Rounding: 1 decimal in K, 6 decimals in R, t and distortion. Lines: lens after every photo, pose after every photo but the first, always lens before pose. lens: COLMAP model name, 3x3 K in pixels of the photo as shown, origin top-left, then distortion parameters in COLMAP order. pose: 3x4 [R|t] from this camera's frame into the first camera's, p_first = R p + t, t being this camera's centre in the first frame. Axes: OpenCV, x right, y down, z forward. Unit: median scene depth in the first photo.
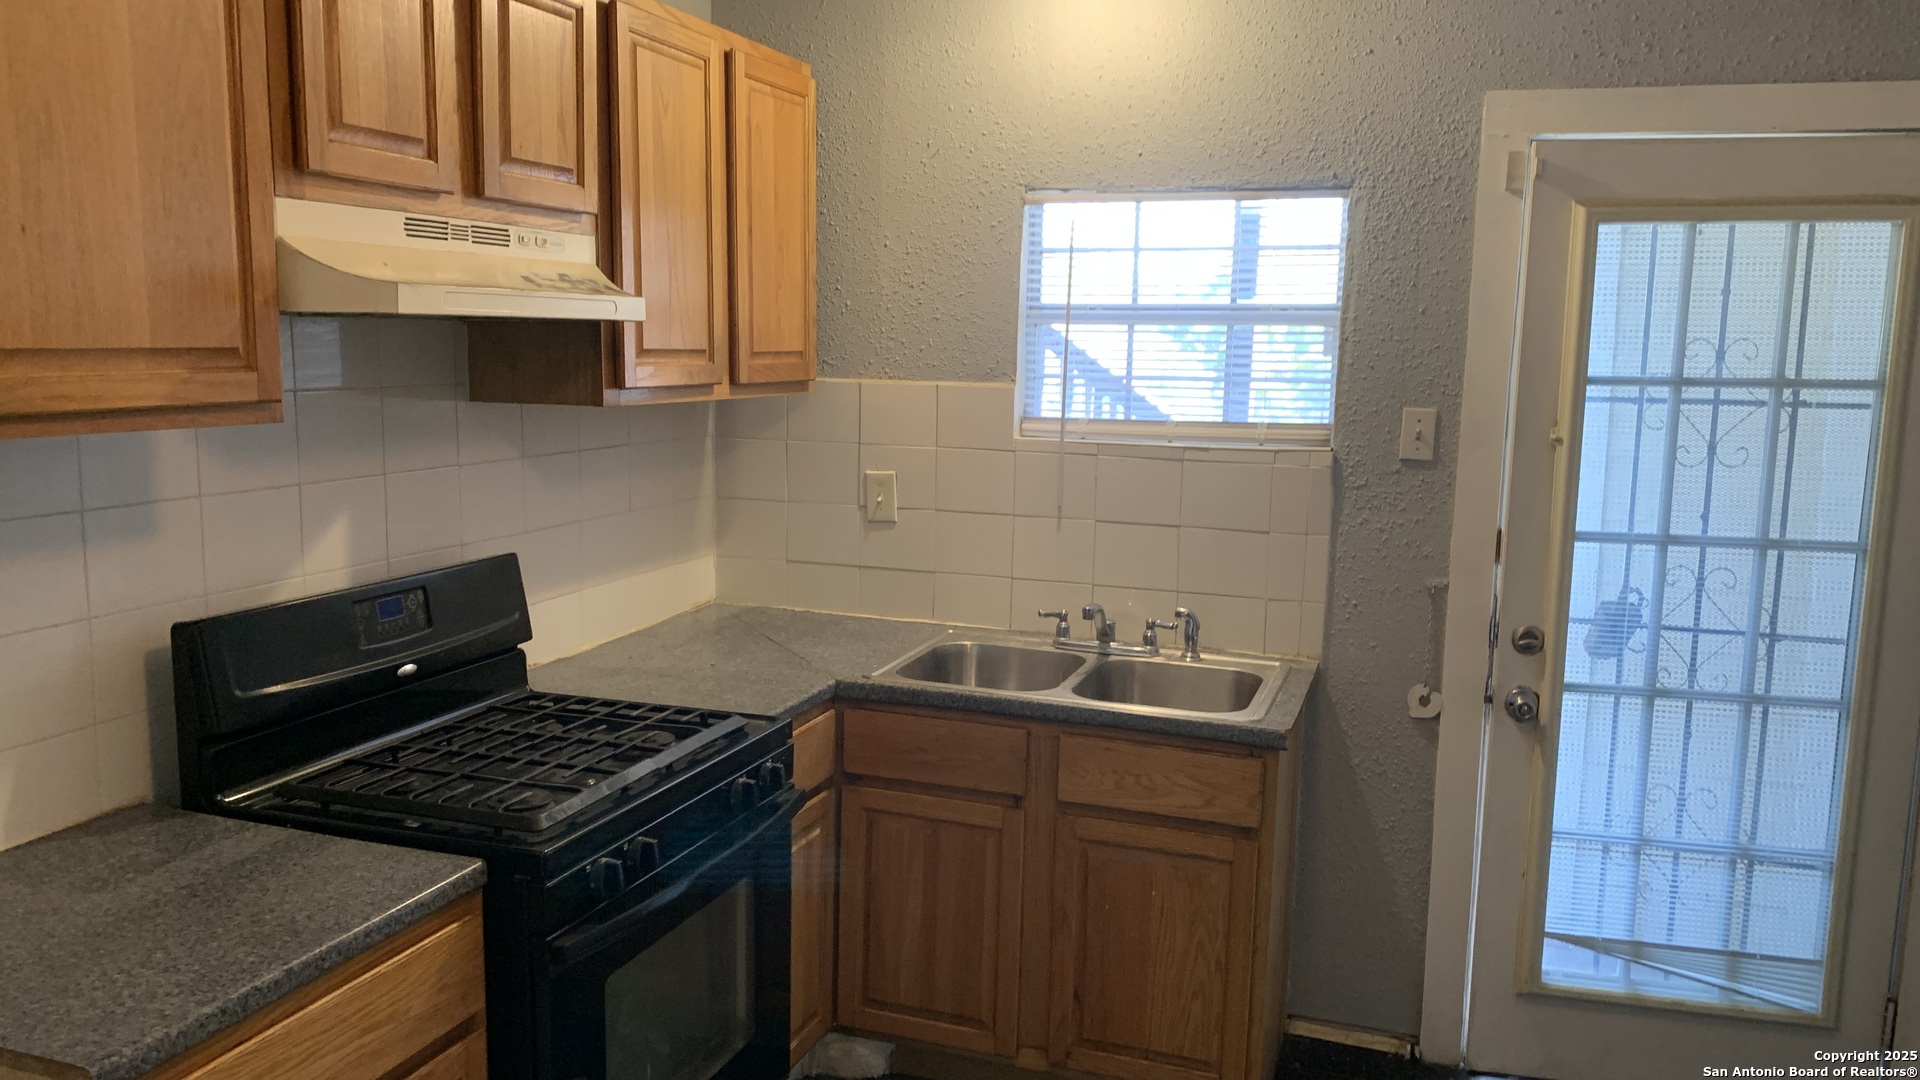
lens RADIAL K [[1460.7, 0, 961.2], [0, 1460.7, 551.7], [0, 0, 1]] dist [0.014777, -0.029805]
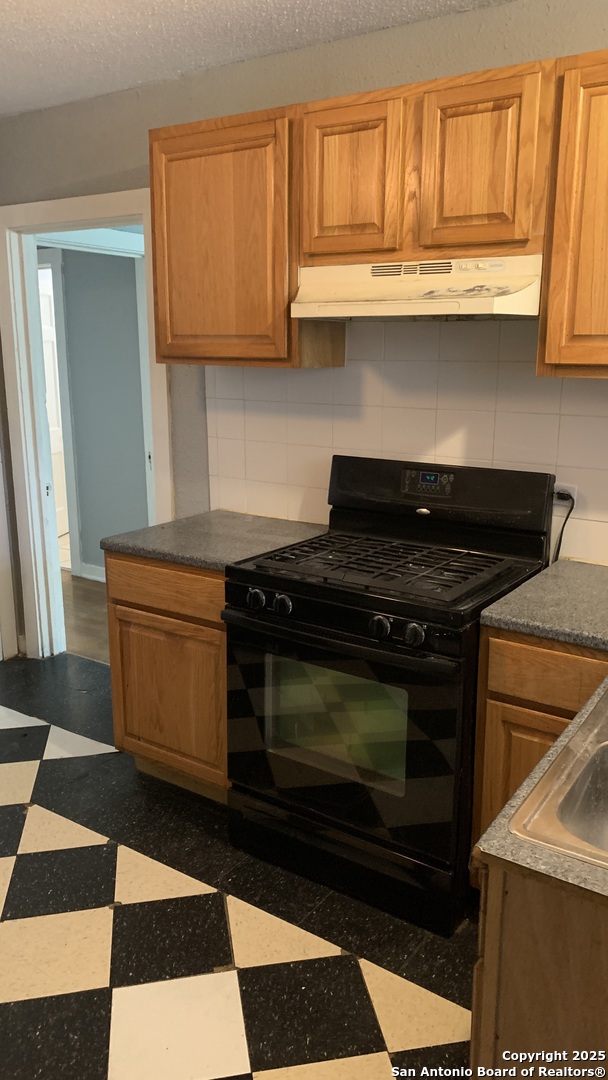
lens RADIAL K [[821.6, 0, 304.2], [0, 821.6, 545.2], [0, 0, 1]] dist [0.014777, -0.029805]
pose [[-0.251320, 0.209204, -0.945025, 0.180238], [-0.153046, 0.955490, 0.252222, -0.032635], [0.955727, 0.208021, -0.208116, 0.291143]]
